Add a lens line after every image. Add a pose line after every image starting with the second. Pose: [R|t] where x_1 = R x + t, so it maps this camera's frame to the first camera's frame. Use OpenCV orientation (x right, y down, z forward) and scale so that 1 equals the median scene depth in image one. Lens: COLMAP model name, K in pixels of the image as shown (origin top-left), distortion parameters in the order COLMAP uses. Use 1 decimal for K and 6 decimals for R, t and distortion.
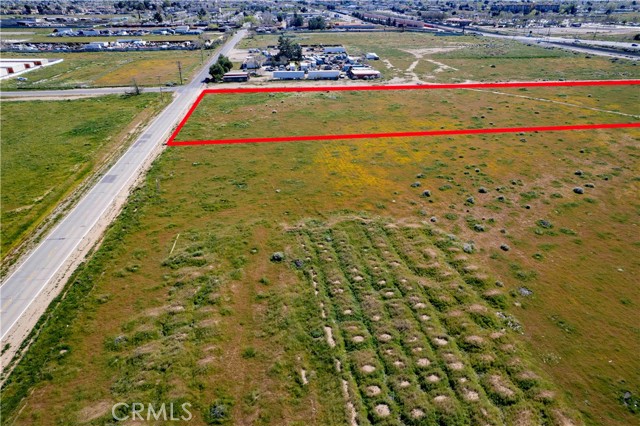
lens RADIAL K [[410.9, 0, 329.6], [0, 410.9, 212.4], [0, 0, 1]] dist [-0.075017, 0.068694]
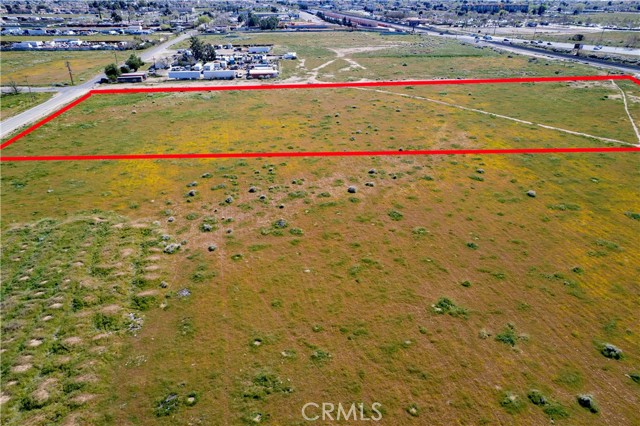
lens RADIAL K [[410.9, 0, 329.6], [0, 410.9, 212.4], [0, 0, 1]] dist [-0.075017, 0.068694]
pose [[0.999985, -0.001741, 0.005111, 0.246862], [0.001744, 0.999998, -0.000429, 0.000557], [-0.005111, 0.000438, 0.999987, 0.004195]]
